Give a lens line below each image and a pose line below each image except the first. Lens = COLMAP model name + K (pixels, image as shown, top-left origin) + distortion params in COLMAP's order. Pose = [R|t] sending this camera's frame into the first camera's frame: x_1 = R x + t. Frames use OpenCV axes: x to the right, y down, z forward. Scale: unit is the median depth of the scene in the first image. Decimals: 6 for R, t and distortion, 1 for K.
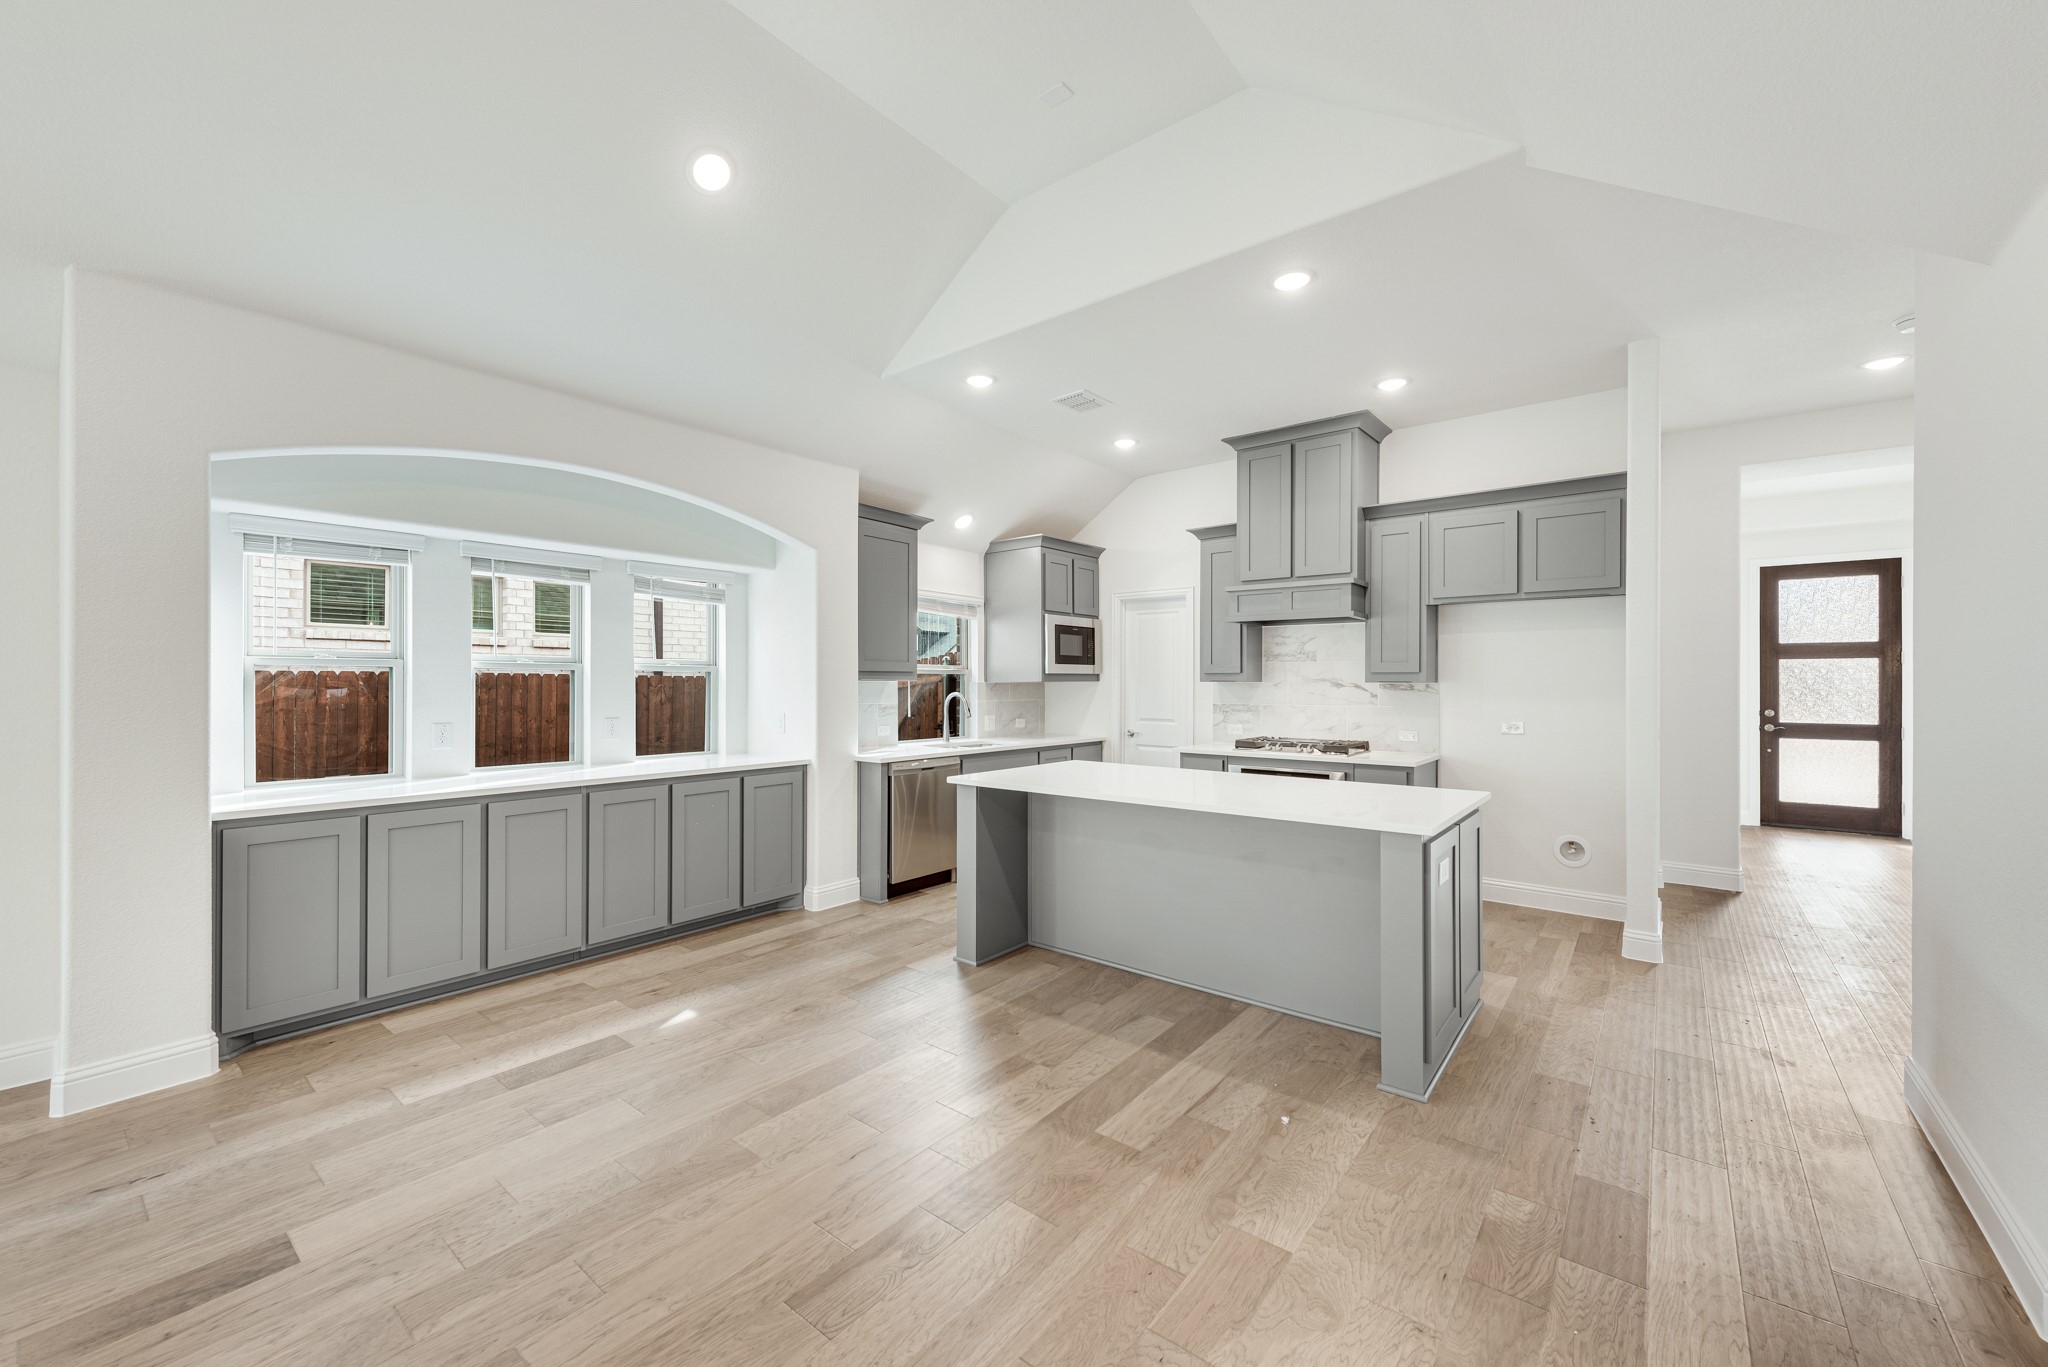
lens RADIAL K [[796.8, 0, 1016.7], [0, 796.8, 682.2], [0, 0, 1]] dist [0.006832, -0.000631]
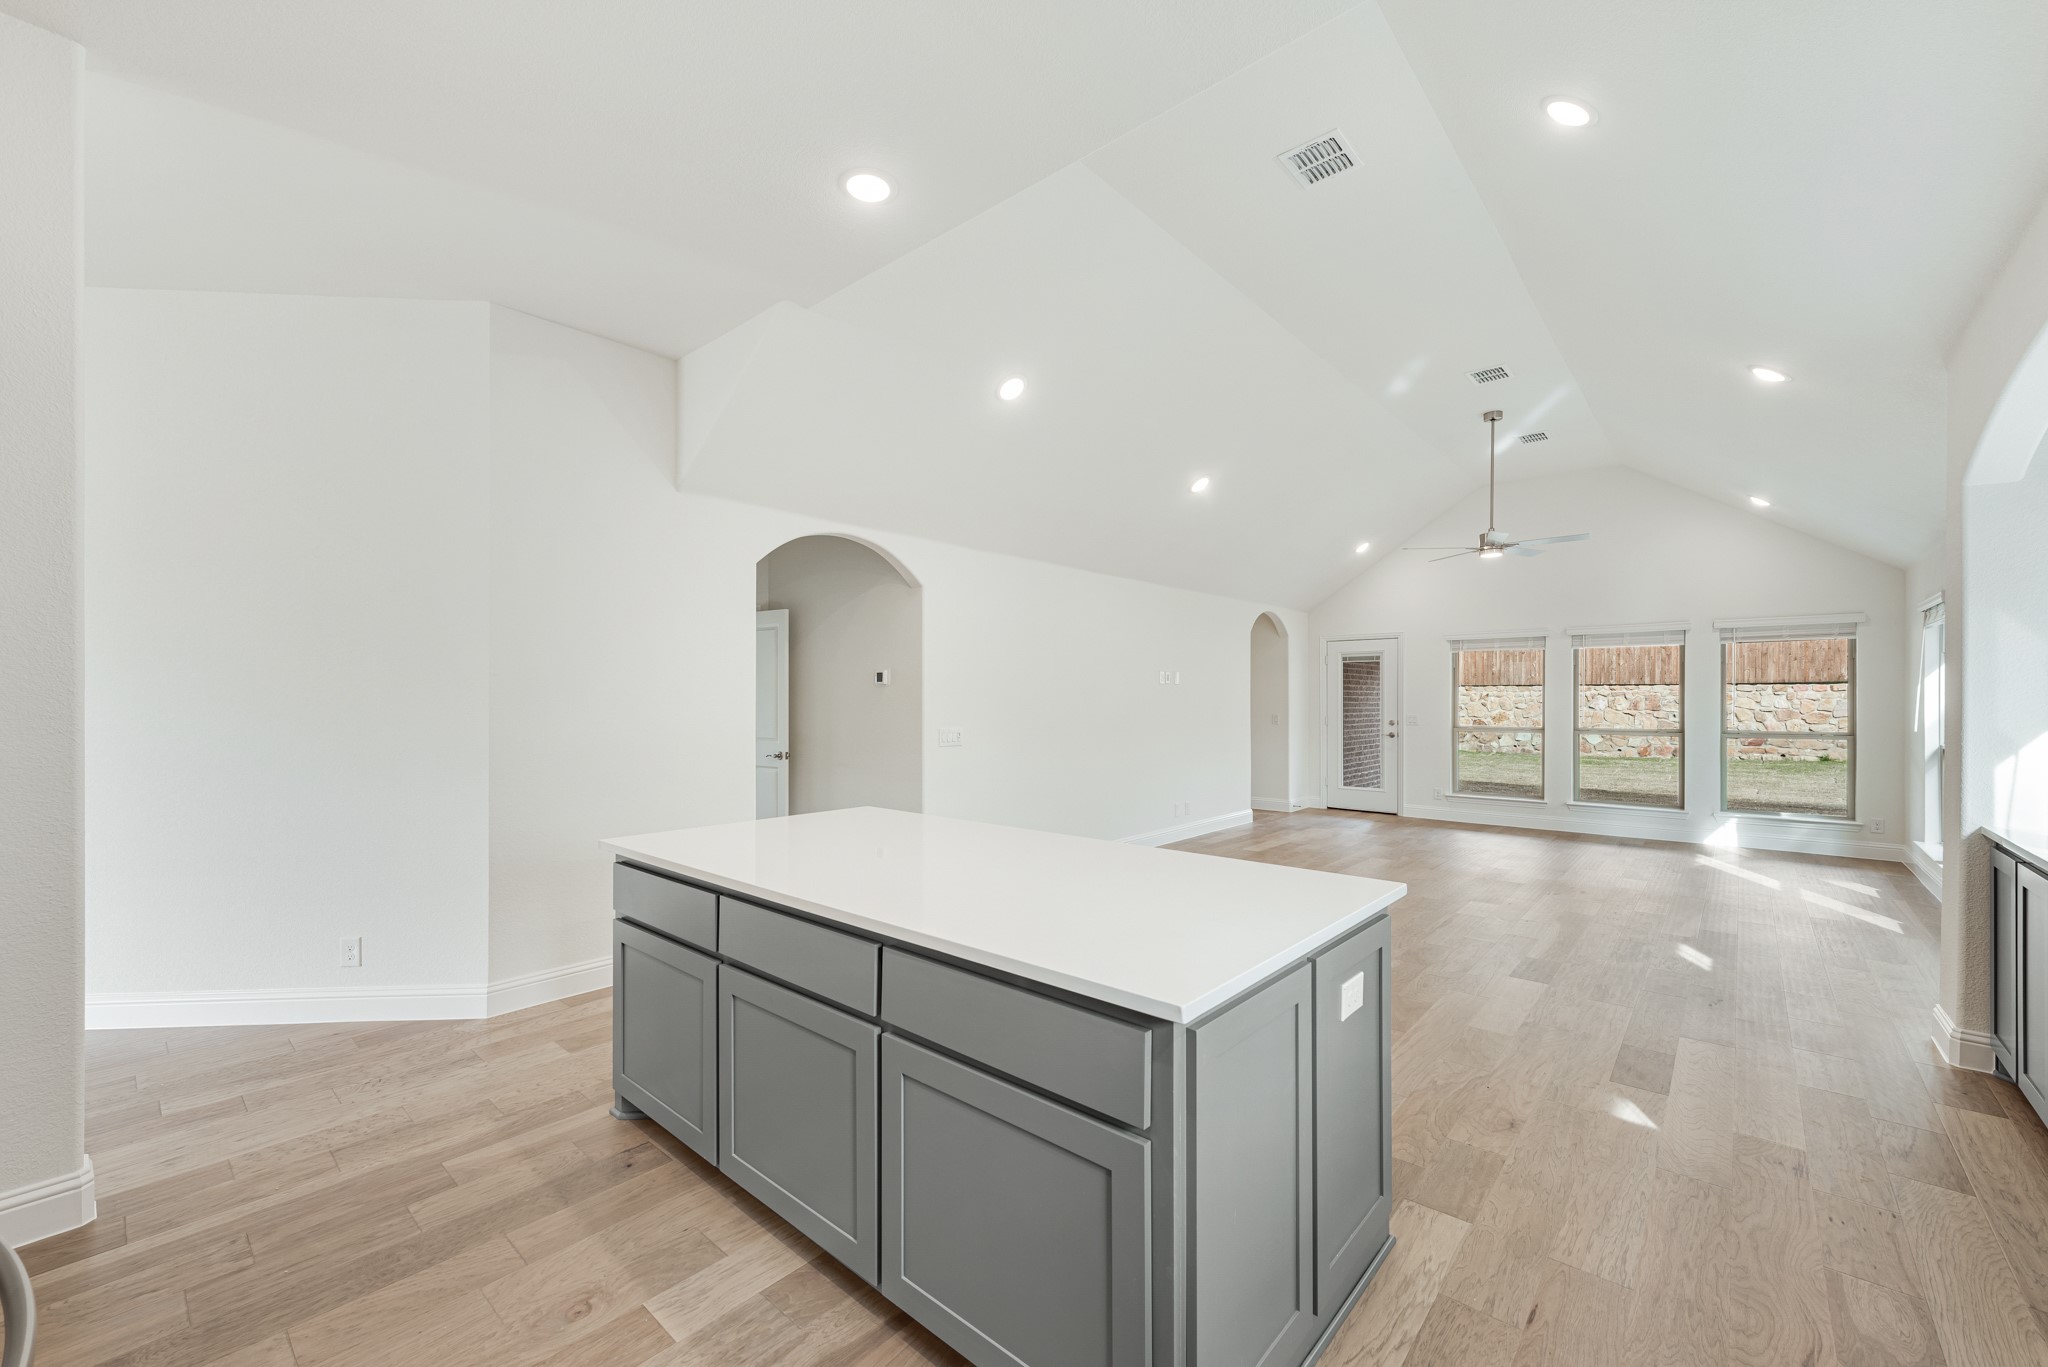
lens RADIAL K [[814.1, 0, 1021.8], [0, 814.1, 699.7], [0, 0, 1]] dist [0.007535, -0.000145]
pose [[-0.998967, -0.002567, 0.045371, 0.103795], [-0.002550, 0.999997, 0.000447, 0.001620], [-0.045372, 0.000331, -0.998970, 1.181702]]
